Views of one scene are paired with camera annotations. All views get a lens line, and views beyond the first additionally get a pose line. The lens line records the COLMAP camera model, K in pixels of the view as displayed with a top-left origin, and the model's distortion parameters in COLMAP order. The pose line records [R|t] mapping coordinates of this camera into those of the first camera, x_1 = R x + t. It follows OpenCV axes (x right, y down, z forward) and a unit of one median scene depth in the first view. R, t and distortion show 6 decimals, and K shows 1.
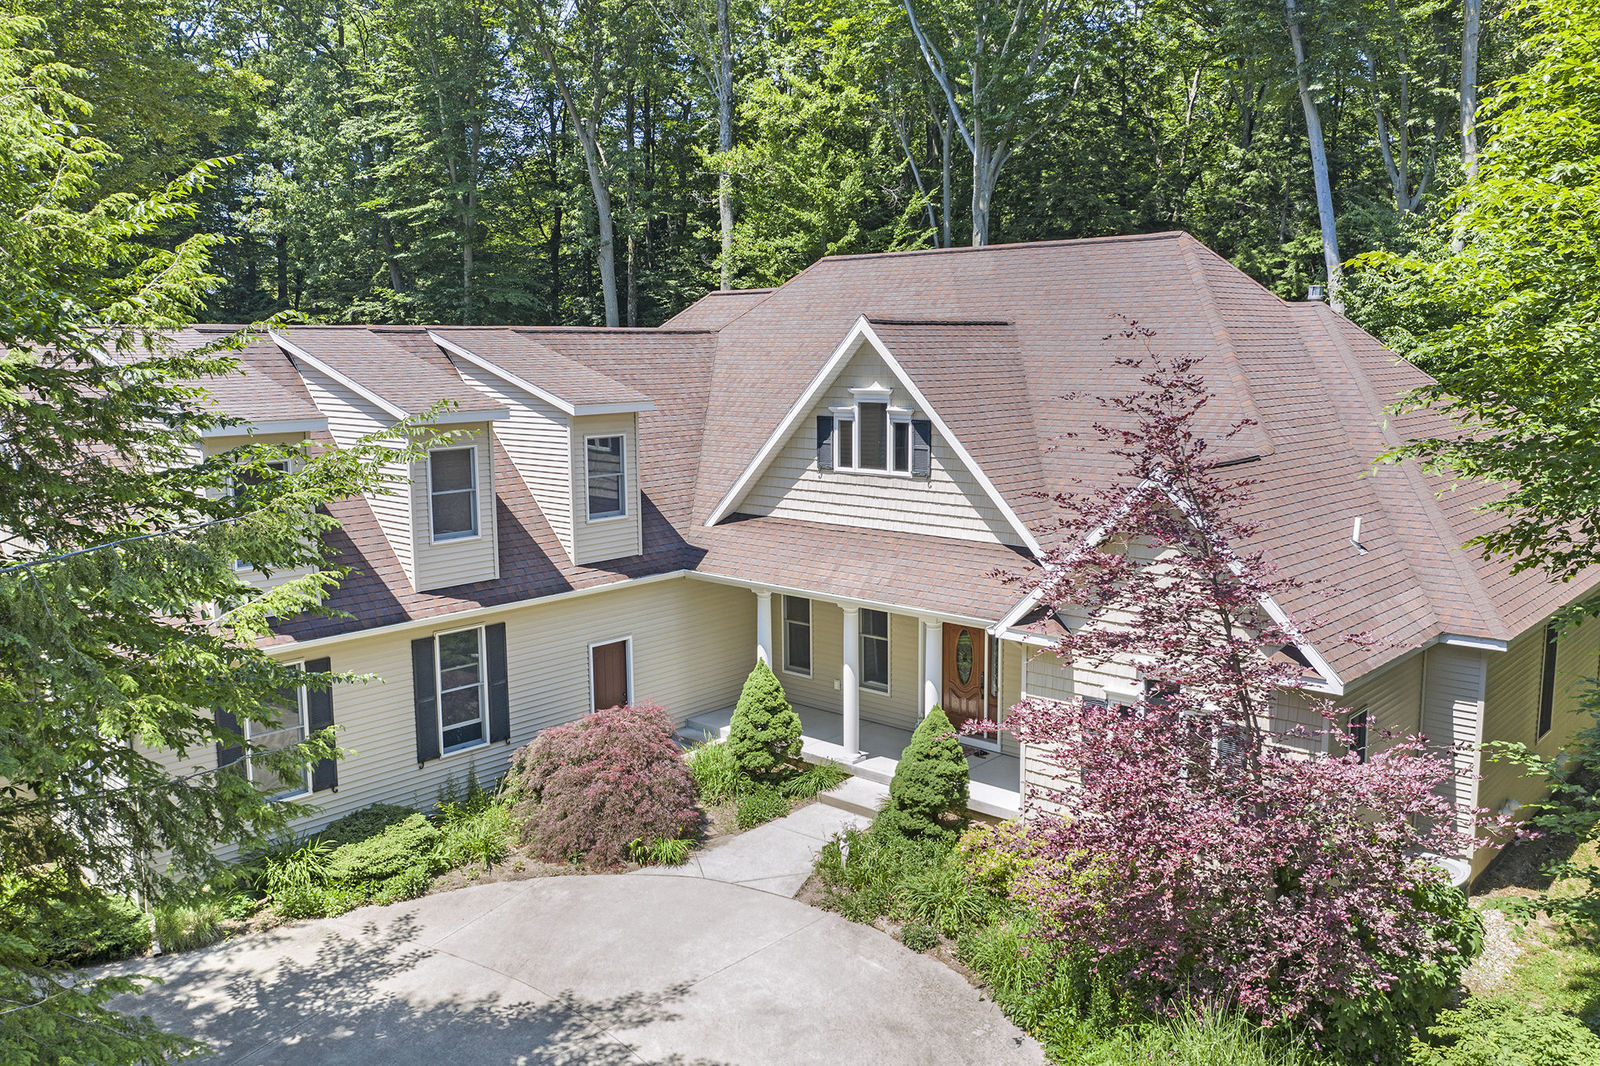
lens RADIAL K [[1281.5, 0, 800.0], [0, 1281.5, 533.0], [0, 0, 1]] dist [-0.004689, -0.001290]
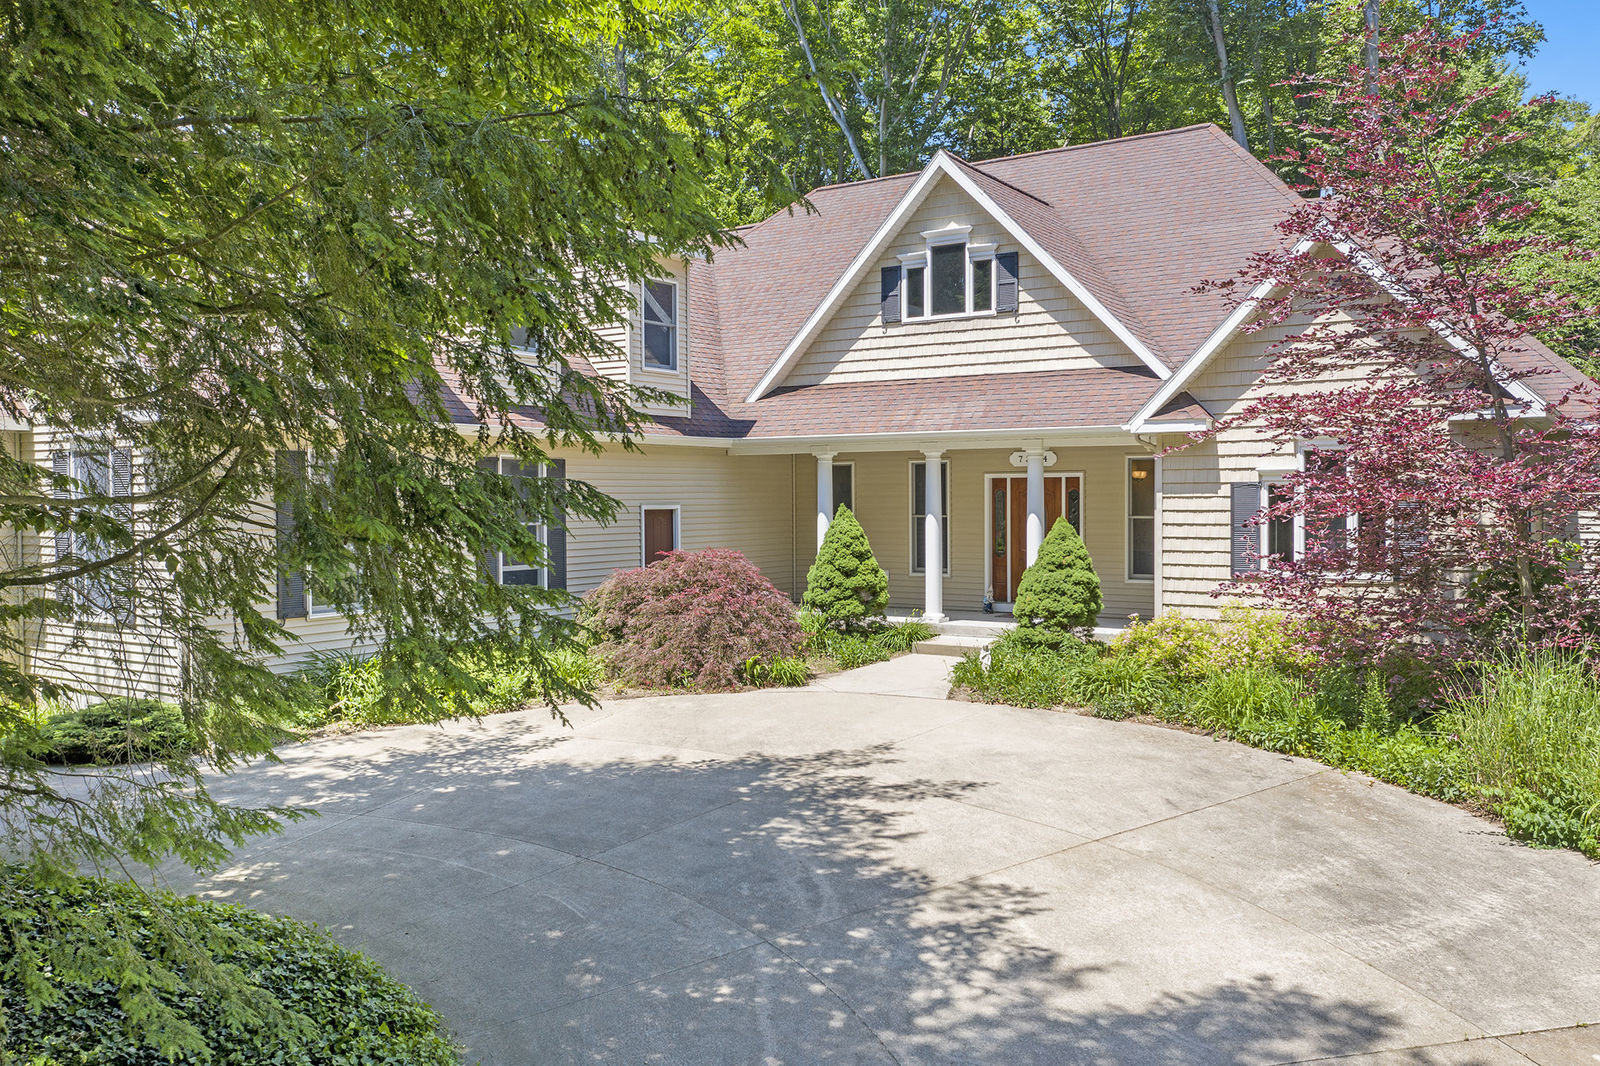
lens RADIAL K [[1279.4, 0, 800.0], [0, 1279.4, 533.0], [0, 0, 1]] dist [0.008236, 0.001693]
pose [[0.988928, -0.001458, 0.148388, -0.196943], [0.018147, 0.993635, -0.111179, 0.219242], [-0.147281, 0.112641, 0.982660, 0.098959]]
